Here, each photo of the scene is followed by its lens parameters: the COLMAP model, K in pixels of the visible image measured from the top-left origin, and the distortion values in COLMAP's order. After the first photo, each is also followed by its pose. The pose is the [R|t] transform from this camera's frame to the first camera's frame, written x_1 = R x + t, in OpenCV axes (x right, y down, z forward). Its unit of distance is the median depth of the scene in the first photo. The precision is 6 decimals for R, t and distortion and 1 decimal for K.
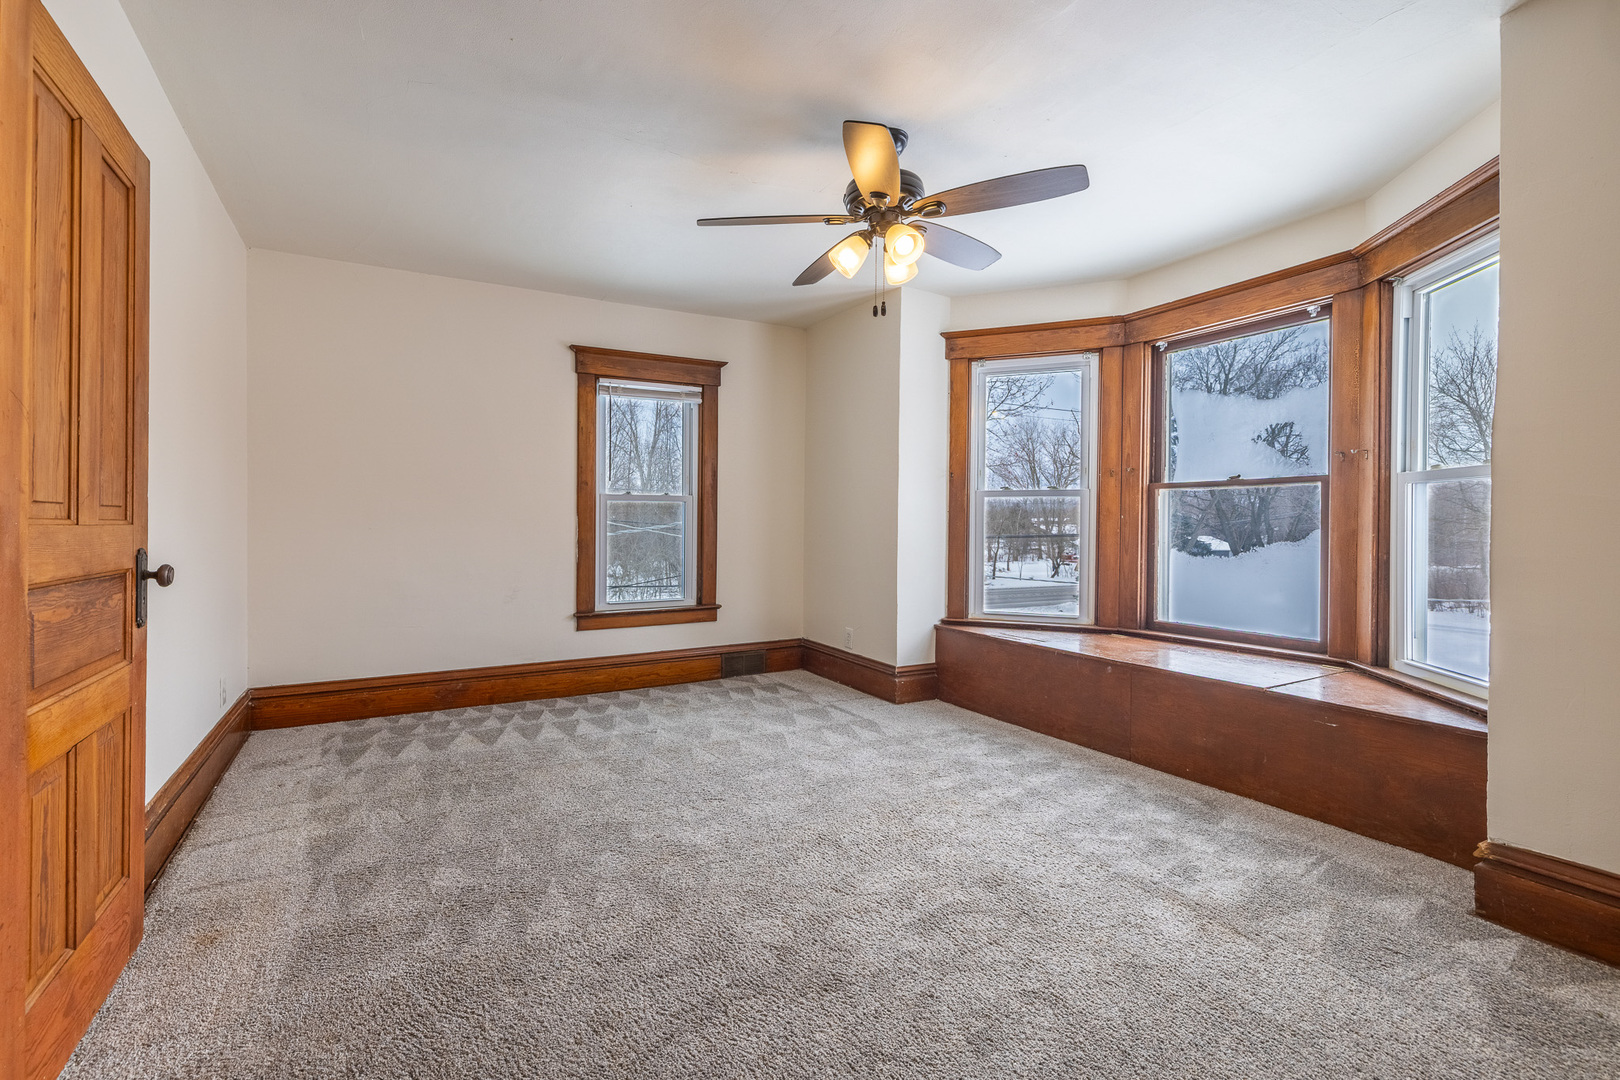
lens RADIAL K [[704.1, 0, 805.0], [0, 704.1, 520.3], [0, 0, 1]] dist [-0.001682, 0.000356]
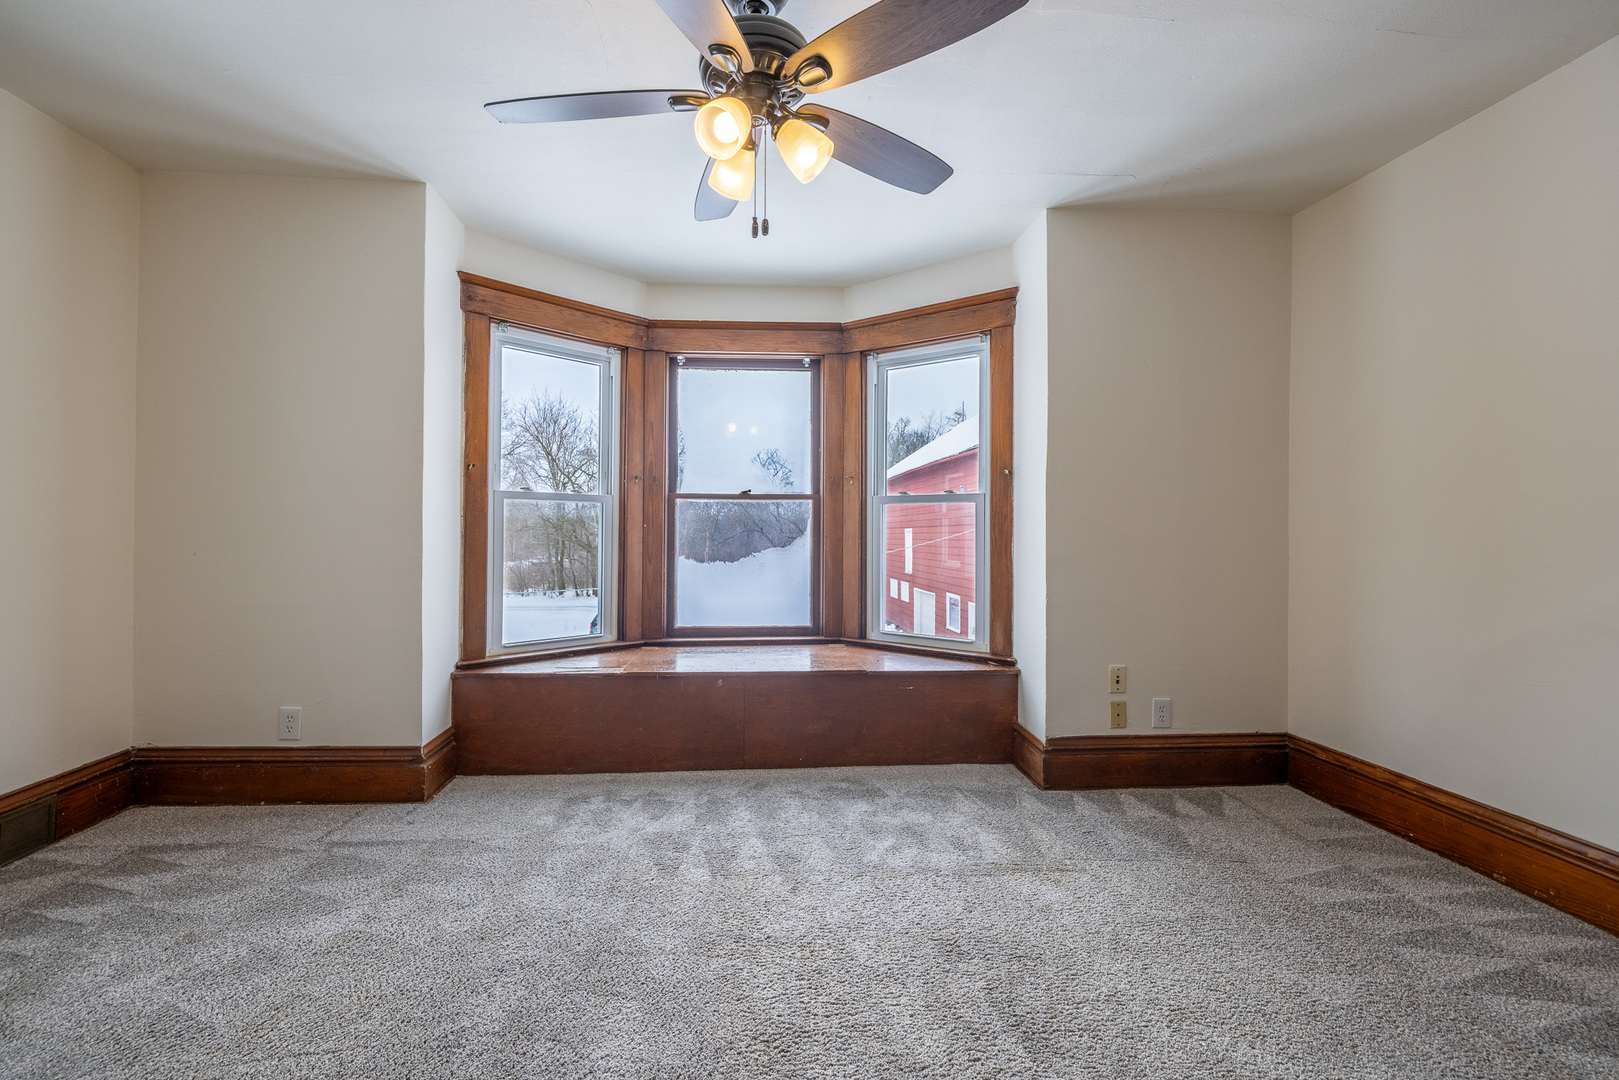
lens RADIAL K [[659.6, 0, 801.7], [0, 659.6, 528.5], [0, 0, 1]] dist [-0.001998, -0.000077]
pose [[0.449719, 0.003388, 0.893164, -0.304596], [-0.004802, 0.999988, -0.001376, -0.000477], [-0.893157, -0.003670, 0.449729, 0.448152]]
